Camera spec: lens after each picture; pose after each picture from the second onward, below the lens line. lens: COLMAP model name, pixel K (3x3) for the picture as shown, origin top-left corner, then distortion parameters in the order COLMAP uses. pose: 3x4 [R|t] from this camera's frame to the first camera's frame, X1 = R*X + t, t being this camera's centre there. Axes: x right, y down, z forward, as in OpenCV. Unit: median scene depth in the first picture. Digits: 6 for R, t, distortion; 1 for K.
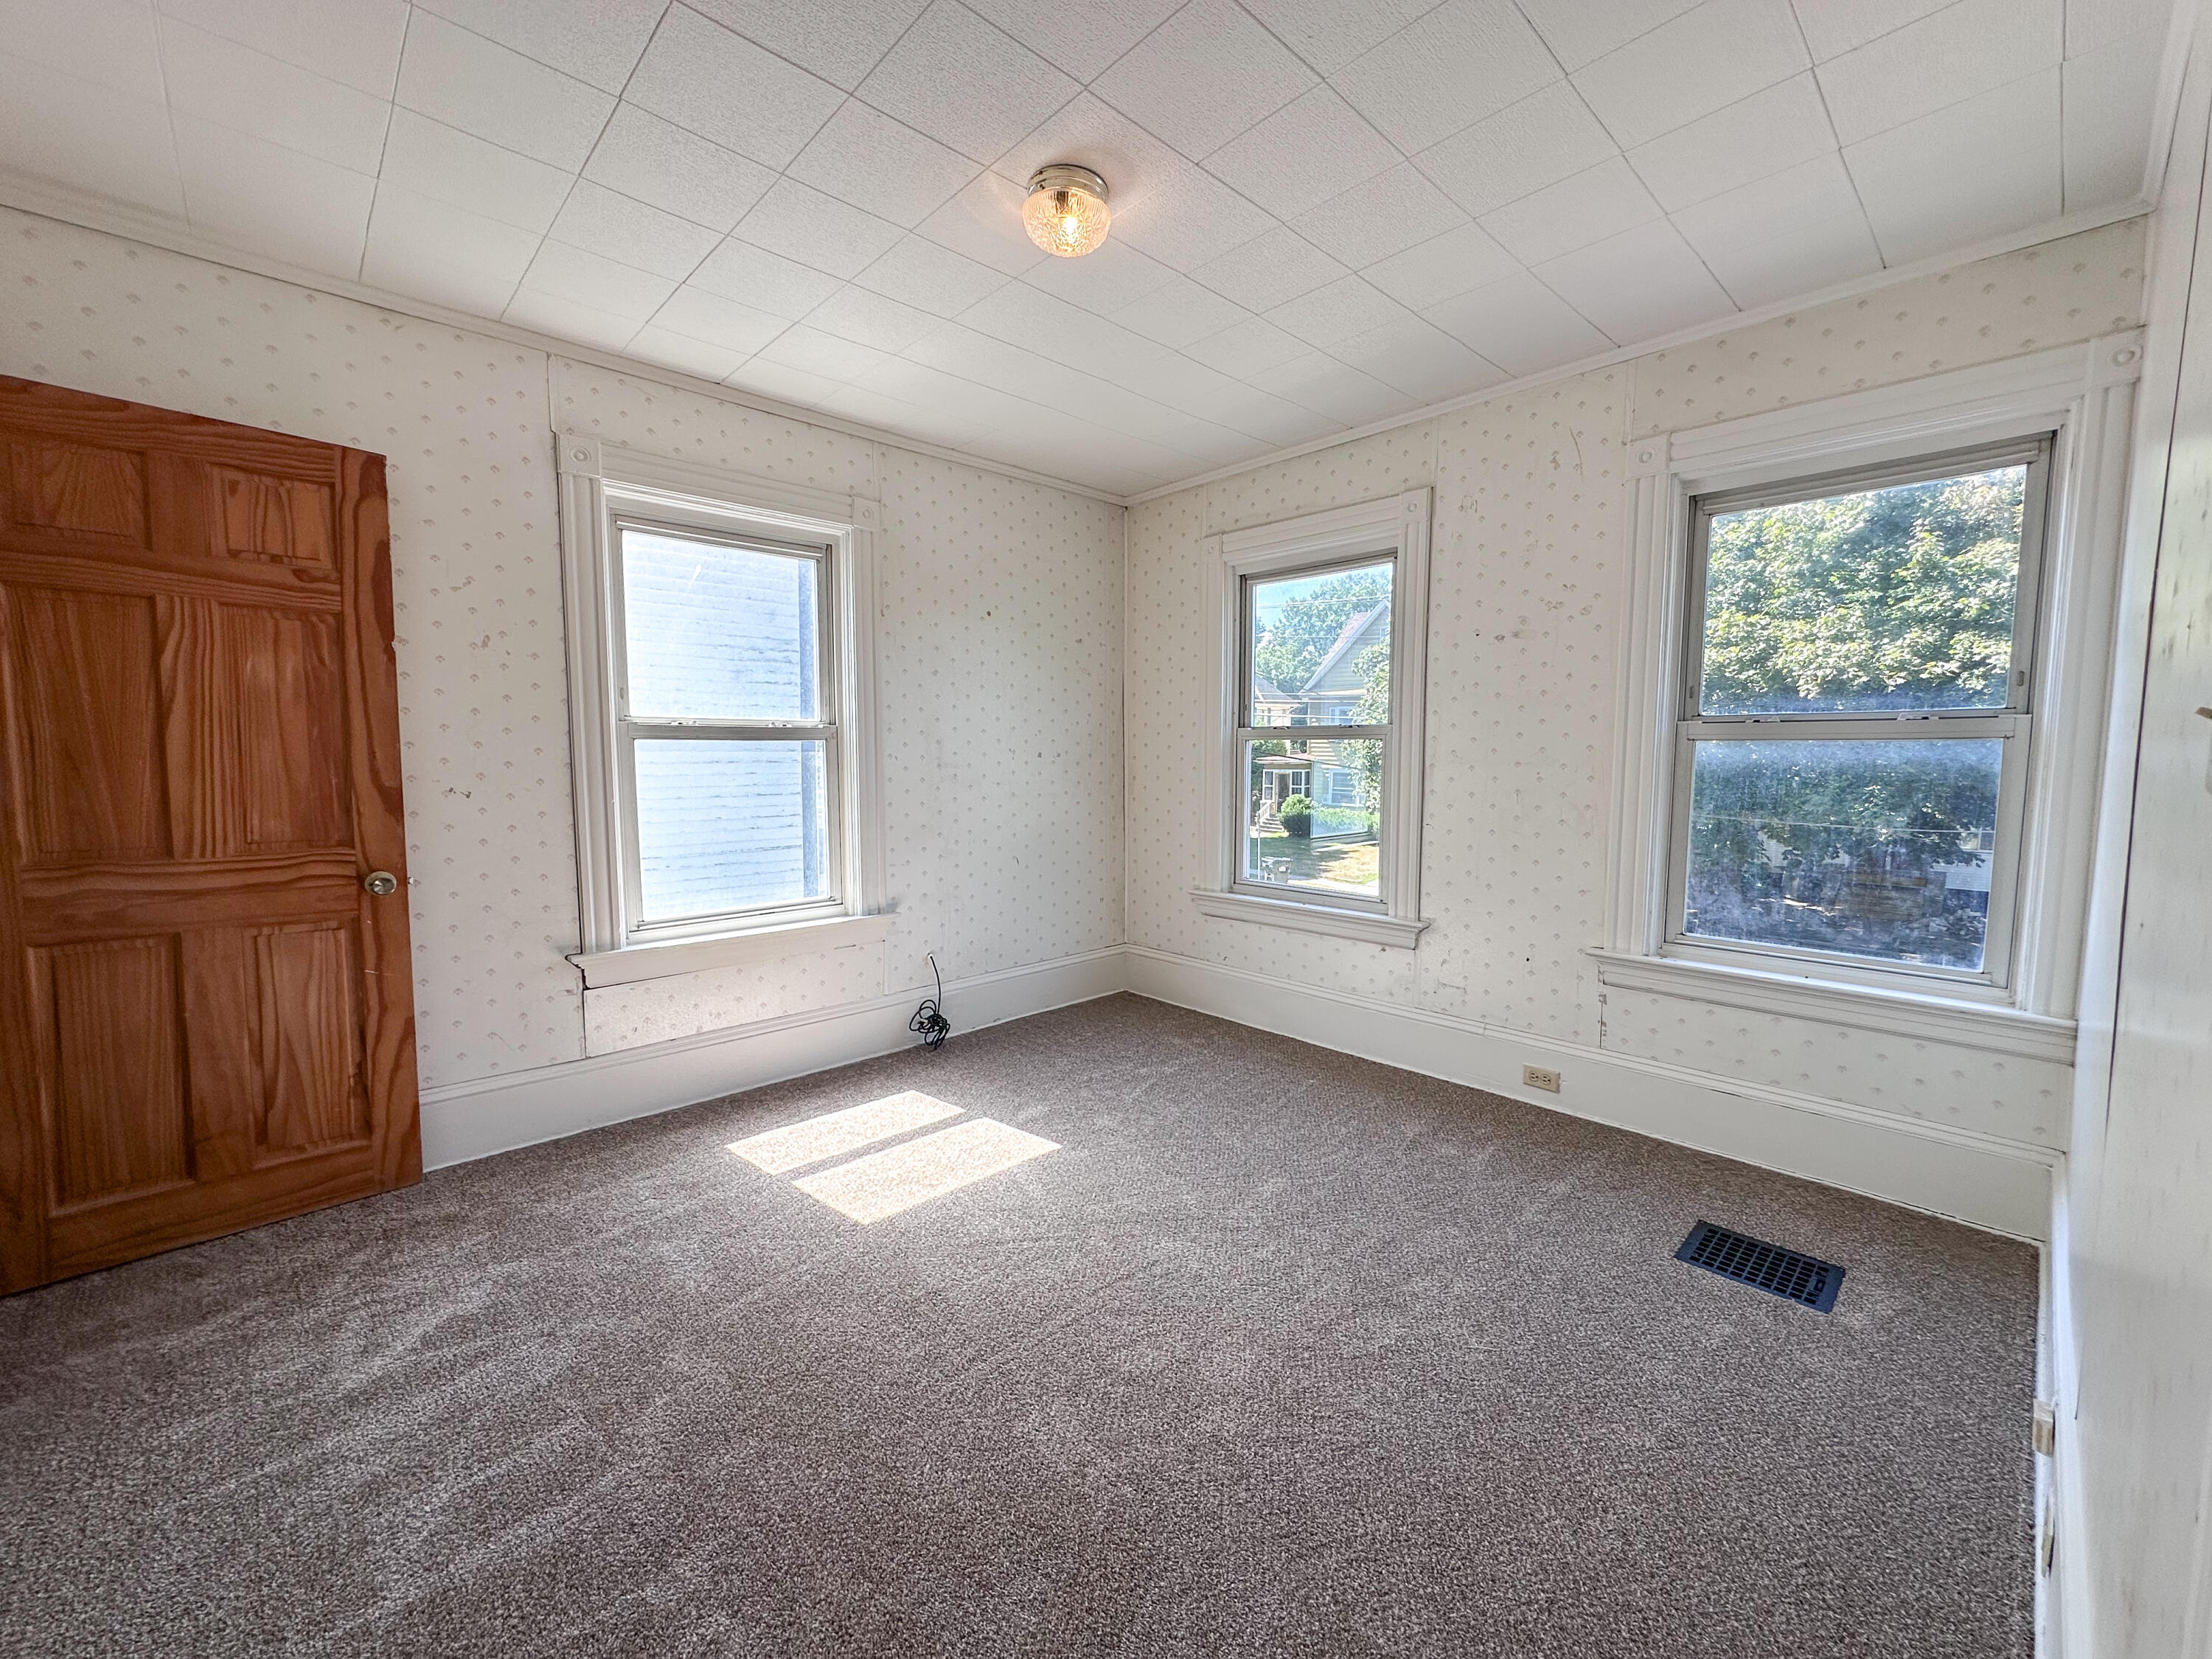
lens RADIAL K [[888.9, 0, 1106.0], [0, 888.9, 829.5], [0, 0, 1]] dist [0.000145, 0.000202]
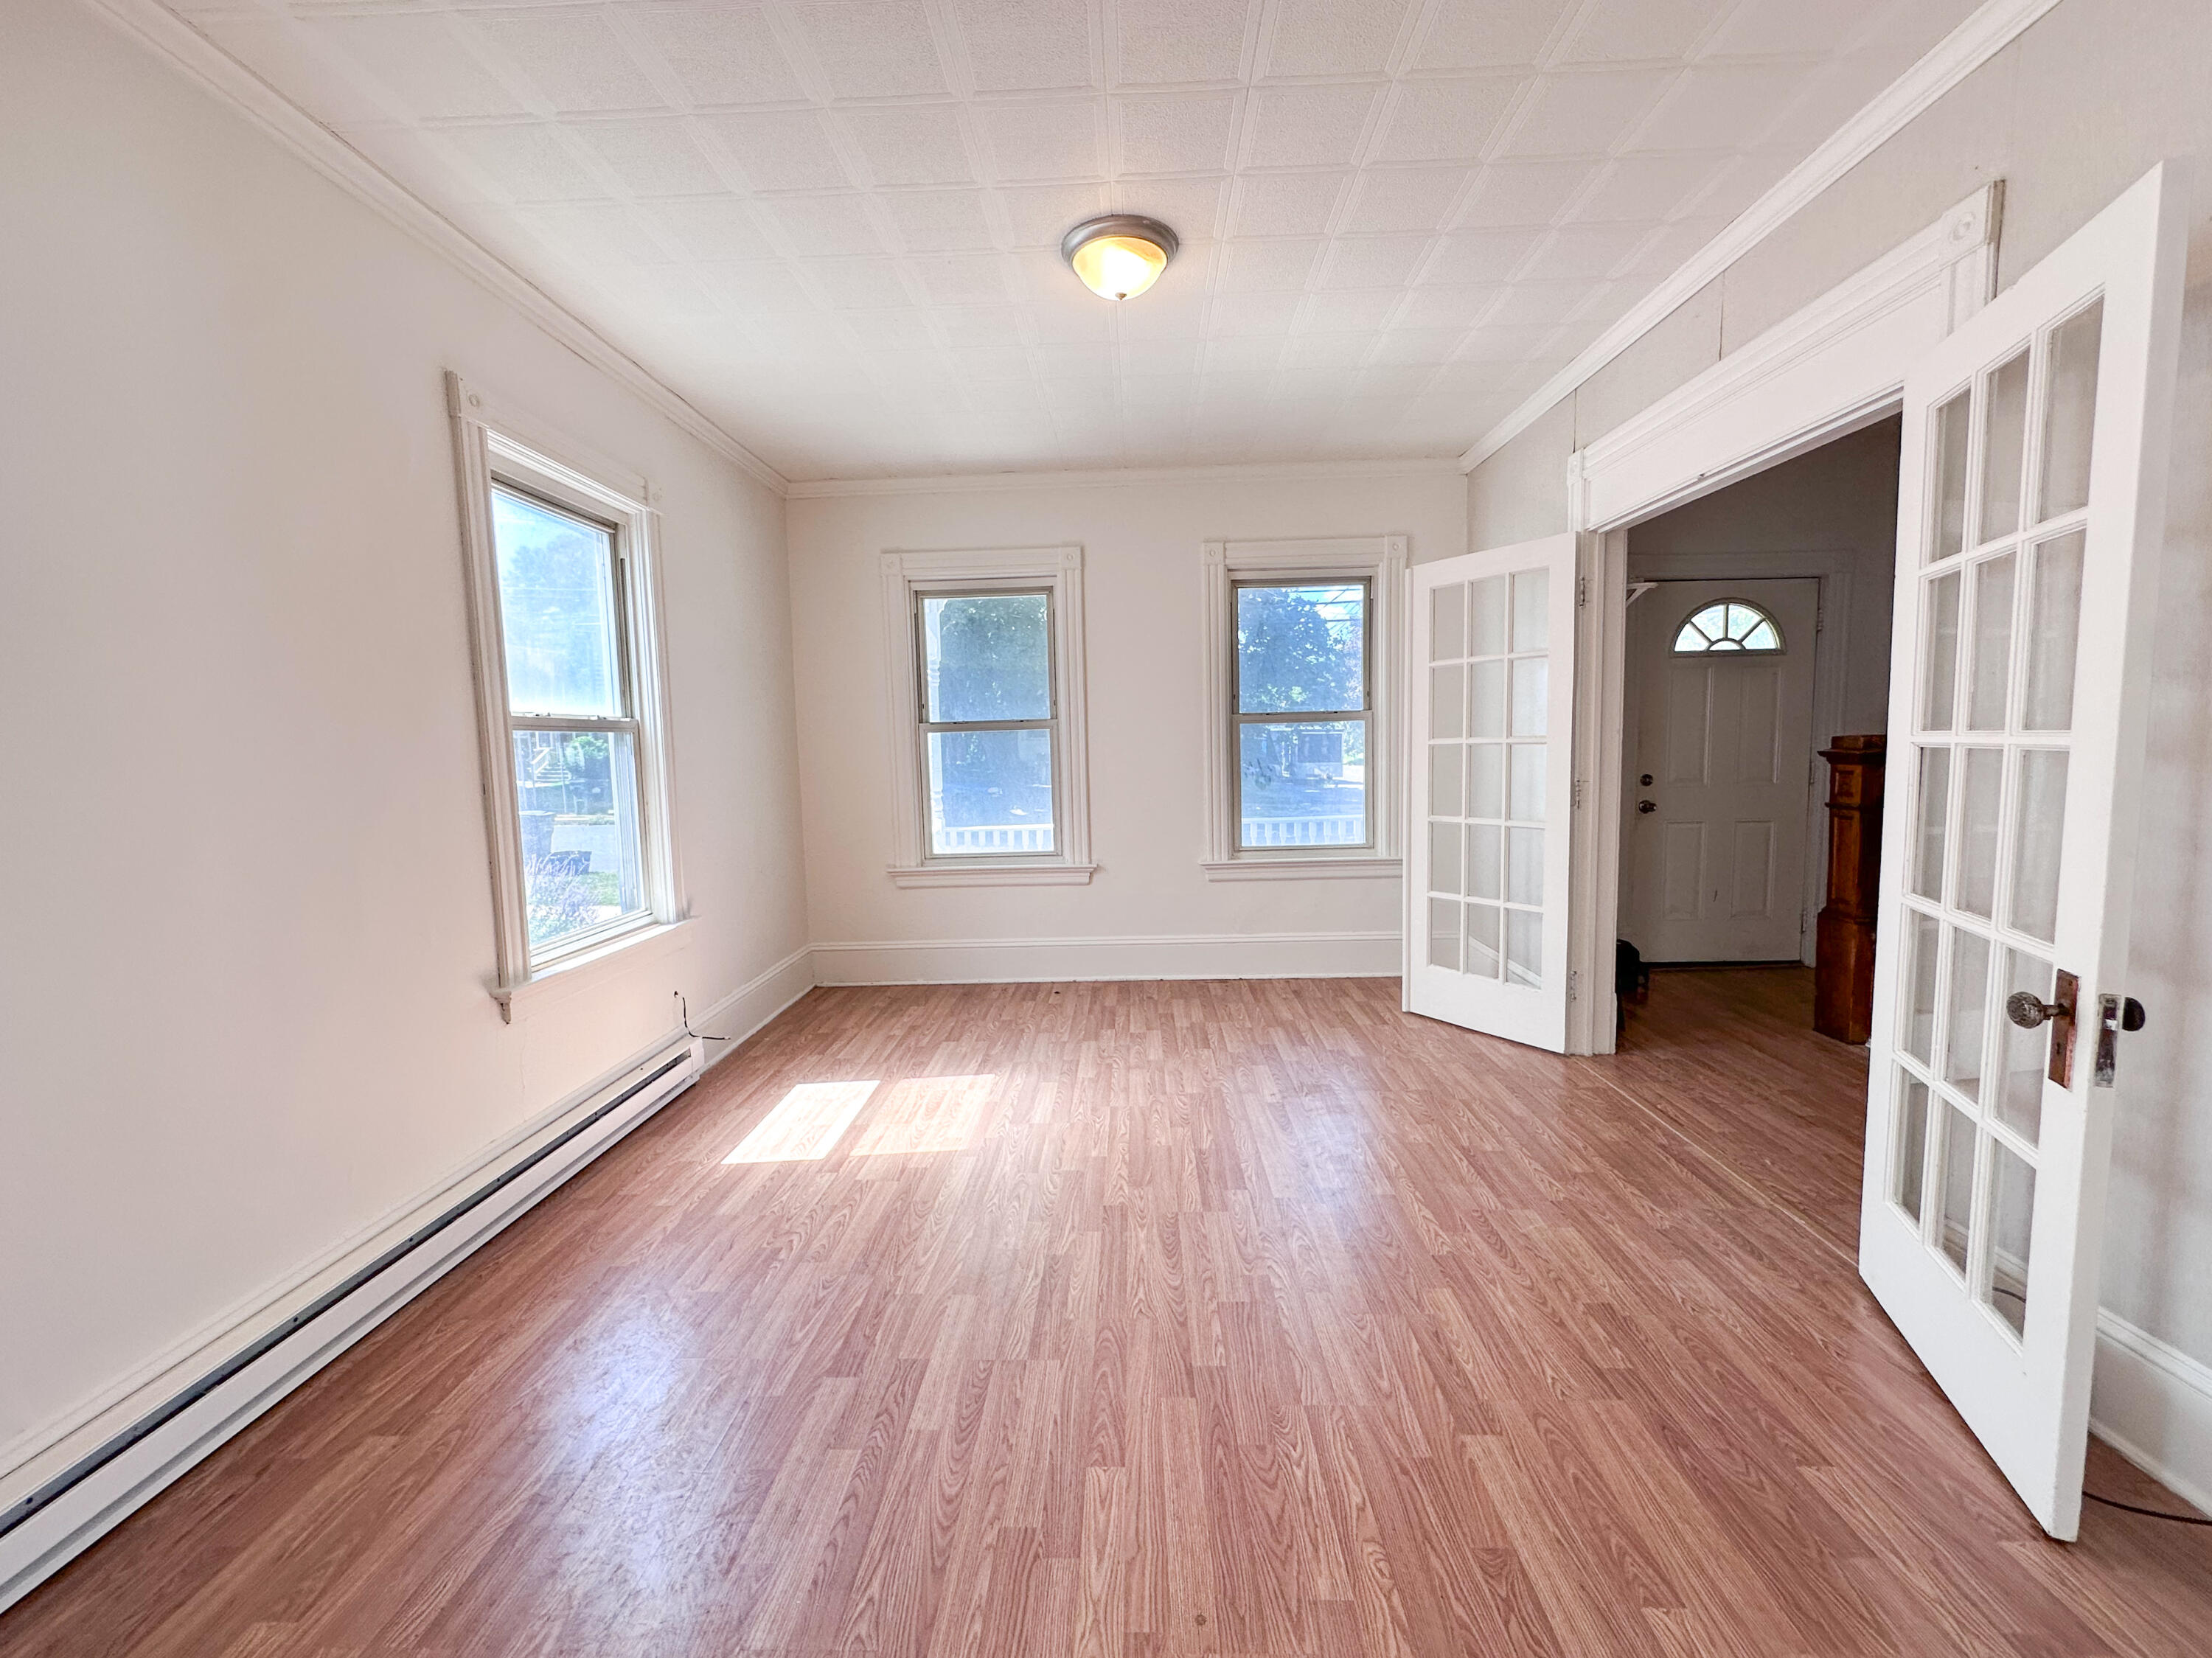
lens RADIAL K [[902.7, 0, 1106.0], [0, 902.7, 829.0], [0, 0, 1]] dist [-0.009066, 0.000461]
pose [[0.716107, -0.082455, 0.693103, -0.756396], [0.084662, 0.995927, 0.031008, 0.011478], [-0.692837, 0.036475, 0.720171, -0.013078]]
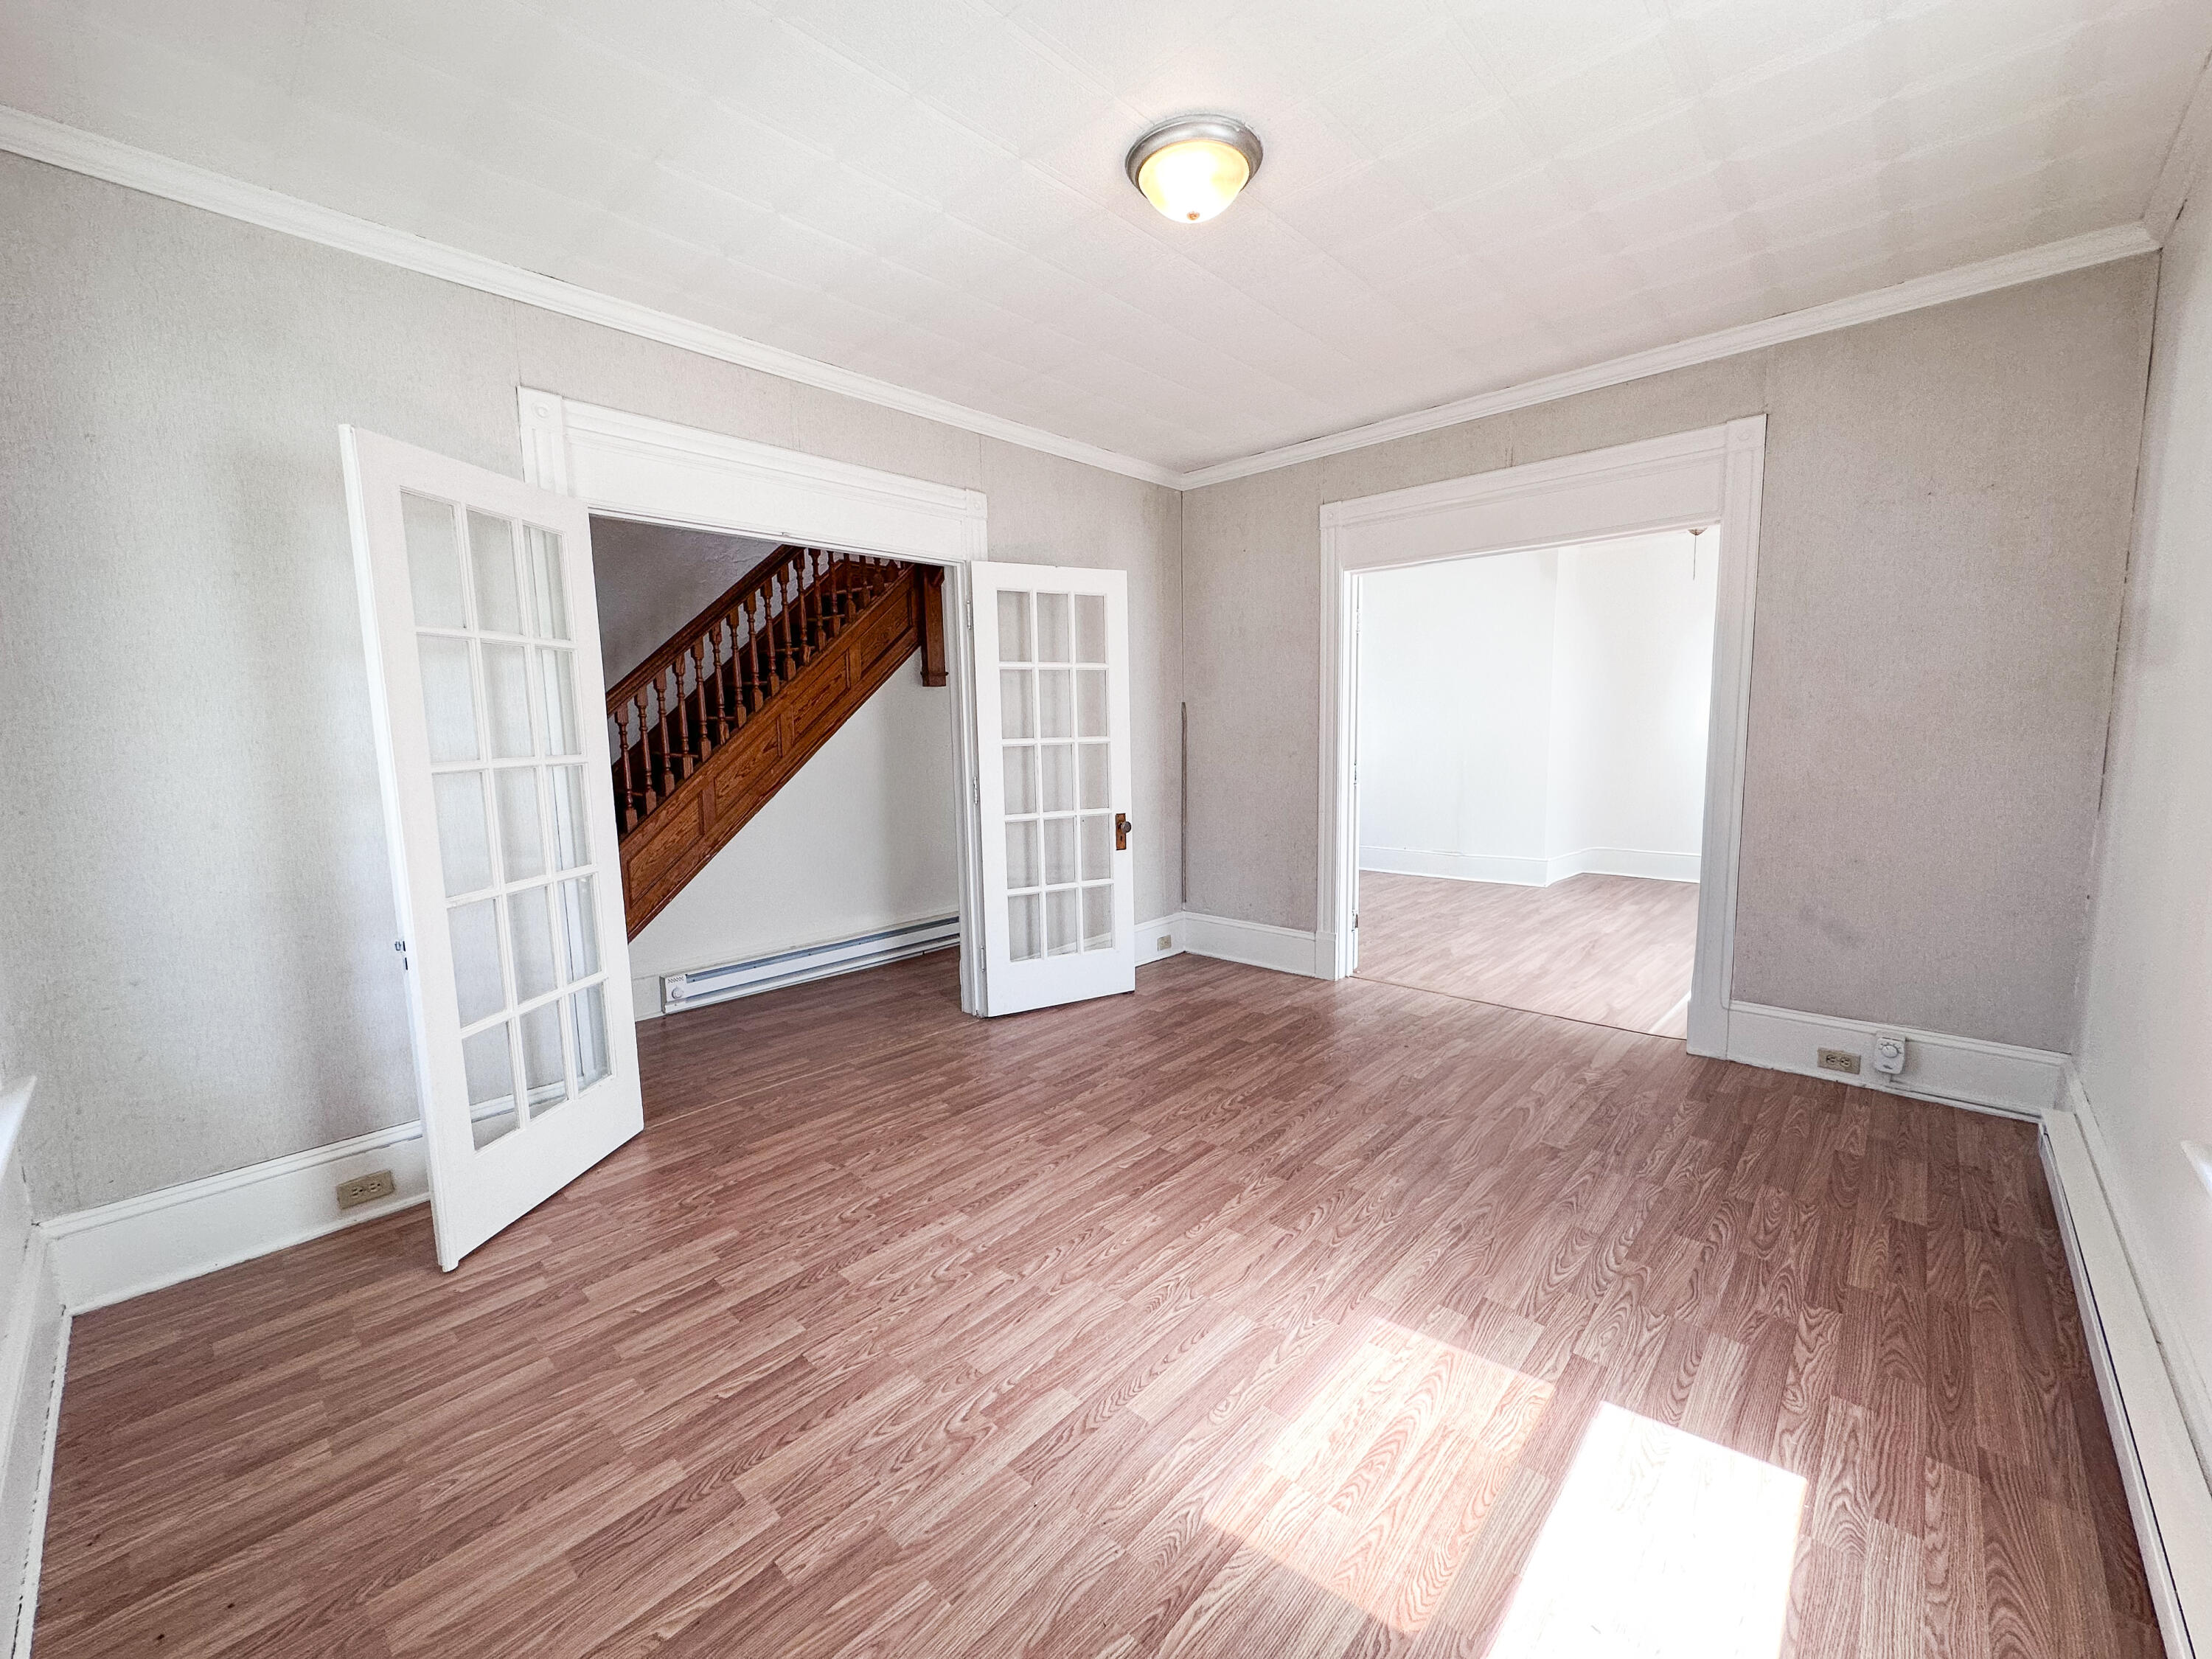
lens RADIAL K [[888.9, 0, 1106.0], [0, 888.9, 829.5], [0, 0, 1]] dist [0.000145, 0.000202]
pose [[-0.997984, 0.025791, -0.057982, 0.013610], [0.013367, 0.978621, 0.205236, -0.127817], [0.062035, 0.204047, -0.976994, 1.372787]]
